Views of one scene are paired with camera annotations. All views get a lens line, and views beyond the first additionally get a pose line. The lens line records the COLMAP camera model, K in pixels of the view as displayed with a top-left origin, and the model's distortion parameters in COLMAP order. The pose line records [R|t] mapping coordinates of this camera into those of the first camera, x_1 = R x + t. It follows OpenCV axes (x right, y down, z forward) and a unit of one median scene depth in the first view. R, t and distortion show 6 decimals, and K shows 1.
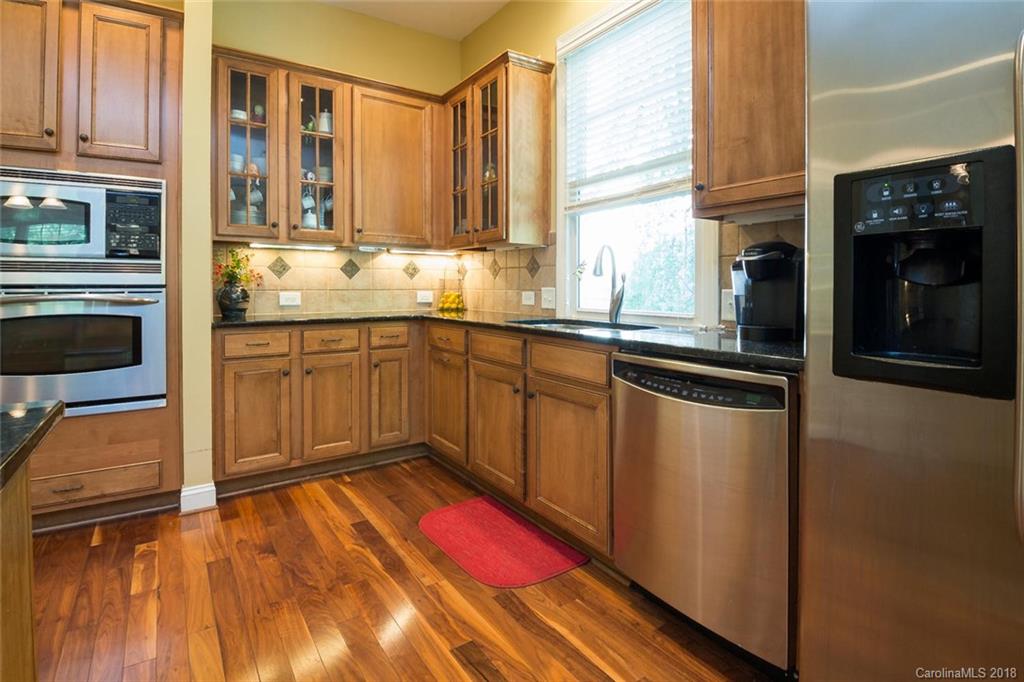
lens RADIAL K [[500.0, 0, 503.1], [0, 500.0, 295.0], [0, 0, 1]] dist [0.002838, -0.017648]
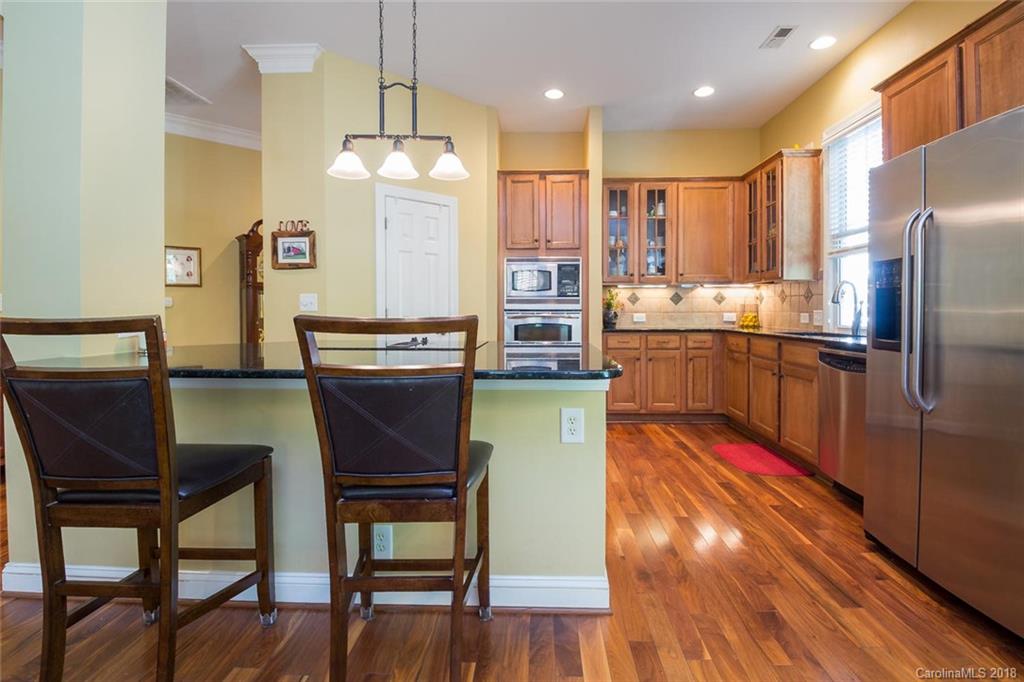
lens RADIAL K [[486.4, 0, 527.2], [0, 486.4, 318.6], [0, 0, 1]] dist [0.002601, -0.000104]
pose [[0.818721, 0.006777, -0.574152, 0.214405], [-0.005175, 0.999977, 0.004423, 0.006229], [0.574169, -0.000650, 0.818737, -0.587937]]
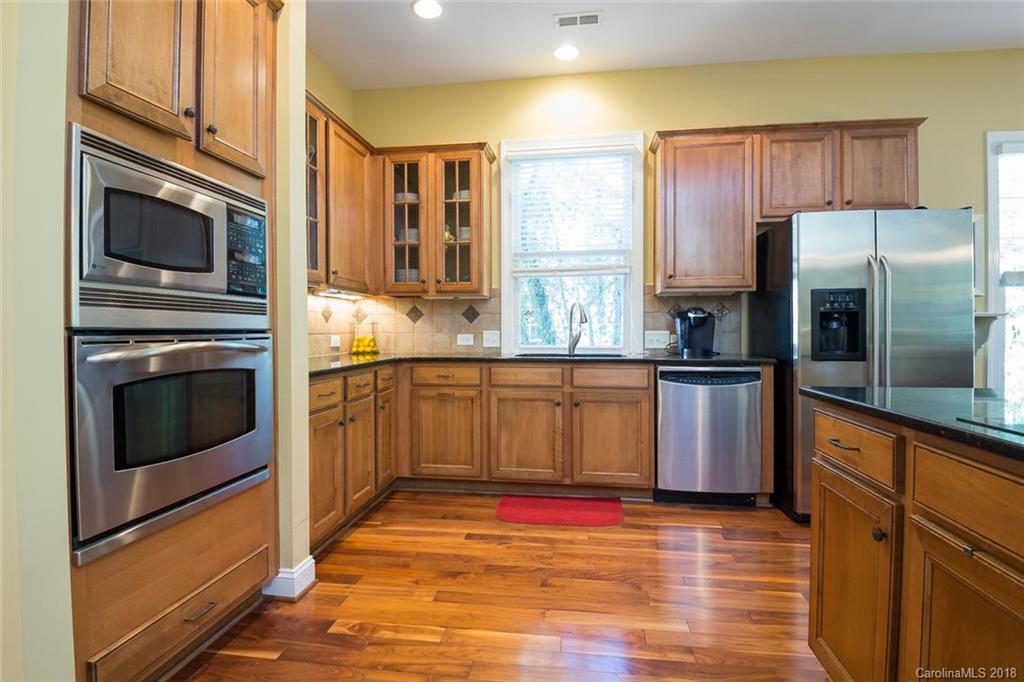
lens RADIAL K [[477.6, 0, 512.0], [0, 477.6, 341.0], [0, 0, 1]] dist [0.002234, -0.015319]
pose [[0.672317, -0.020152, 0.739989, -0.811588], [0.016191, 0.999791, 0.012517, -0.003727], [-0.740086, 0.003566, 0.672503, 0.147442]]
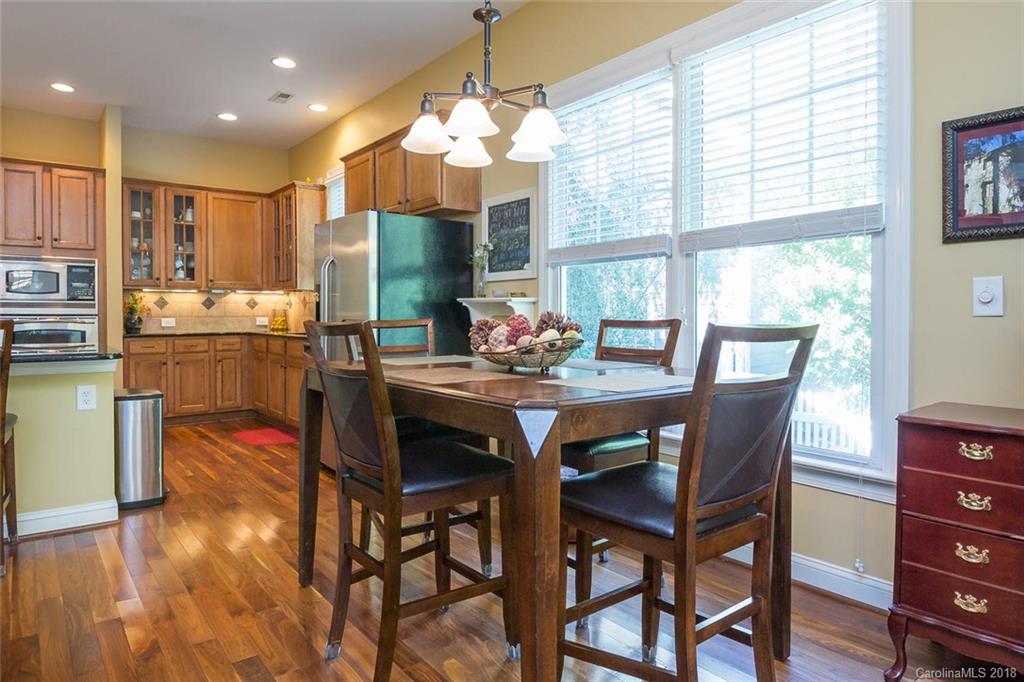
lens RADIAL K [[614.8, 0, 509.2], [0, 614.8, 324.4], [0, 0, 1]] dist [0.003086, -0.027312]
pose [[0.996485, -0.001613, 0.083757, 0.565950], [0.001281, 0.999991, 0.004020, 0.008324], [-0.083763, -0.003898, 0.996478, -1.194726]]
